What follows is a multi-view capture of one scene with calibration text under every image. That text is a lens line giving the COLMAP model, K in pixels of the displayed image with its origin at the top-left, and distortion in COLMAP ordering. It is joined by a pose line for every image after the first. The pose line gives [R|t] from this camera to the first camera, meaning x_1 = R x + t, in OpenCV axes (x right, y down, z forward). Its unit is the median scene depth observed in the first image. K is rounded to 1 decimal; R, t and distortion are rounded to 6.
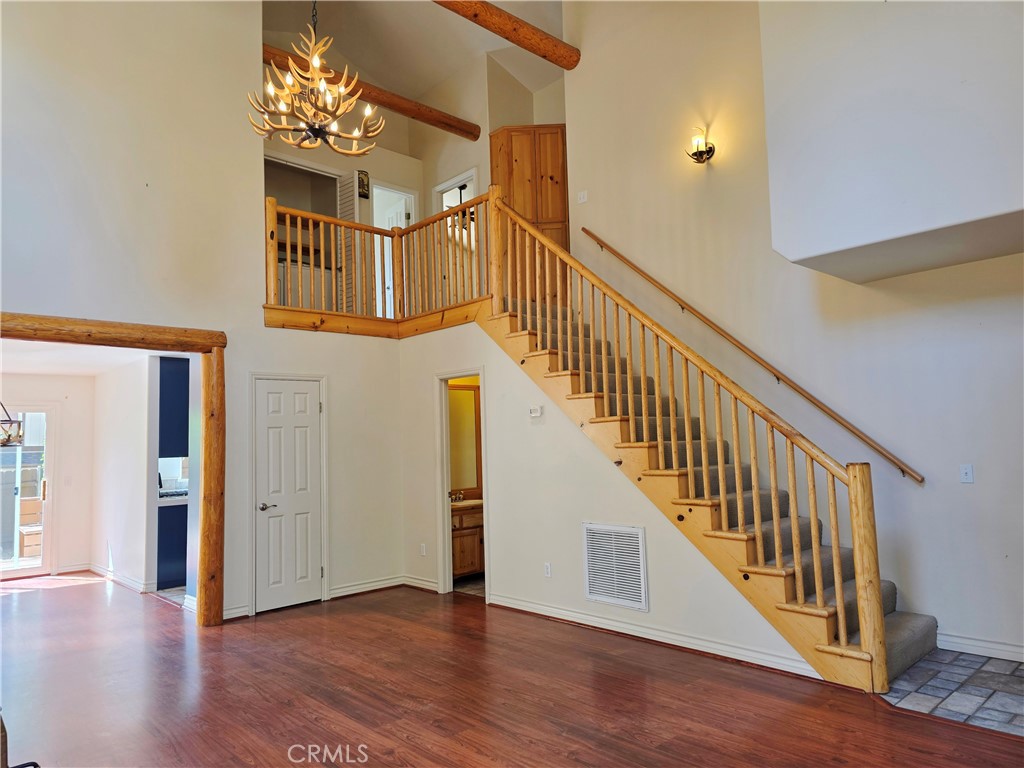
lens RADIAL K [[691.2, 0, 513.7], [0, 691.2, 388.8], [0, 0, 1]] dist [0.079059, -0.065188]
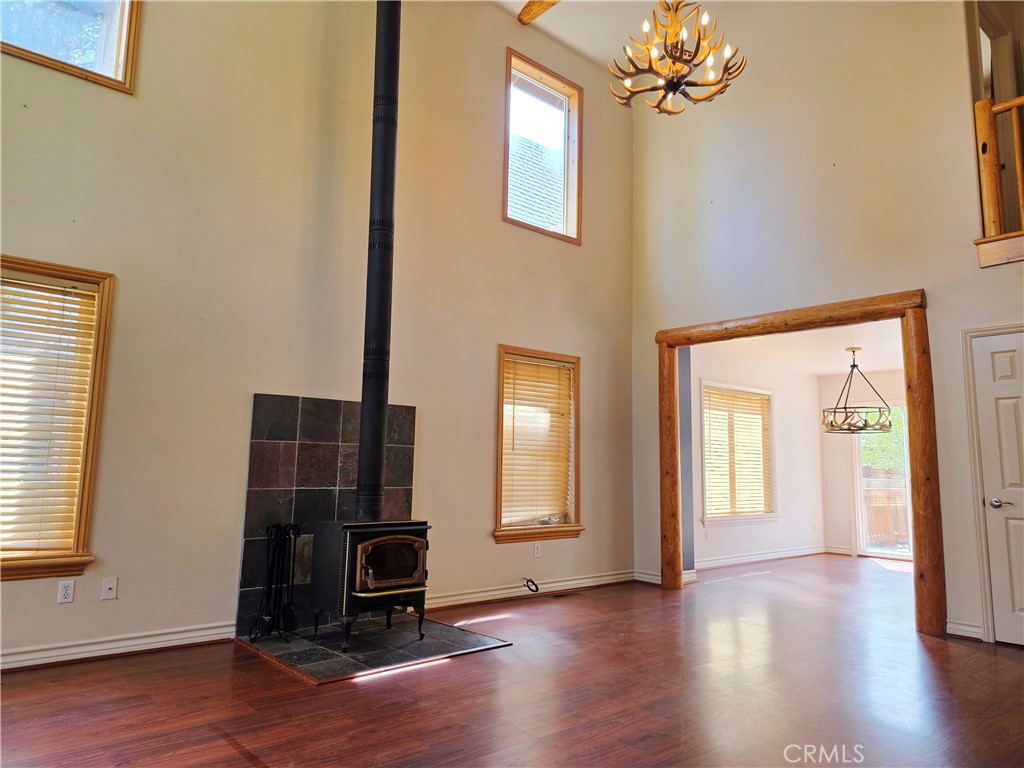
lens RADIAL K [[684.1, 0, 512.0], [0, 684.1, 384.0], [0, 0, 1]] dist [0.065711, -0.059596]
pose [[-0.033207, -0.086176, -0.995726, 0.418327], [0.058265, 0.994414, -0.088006, 0.076094], [0.997749, -0.060939, -0.028001, 0.503049]]
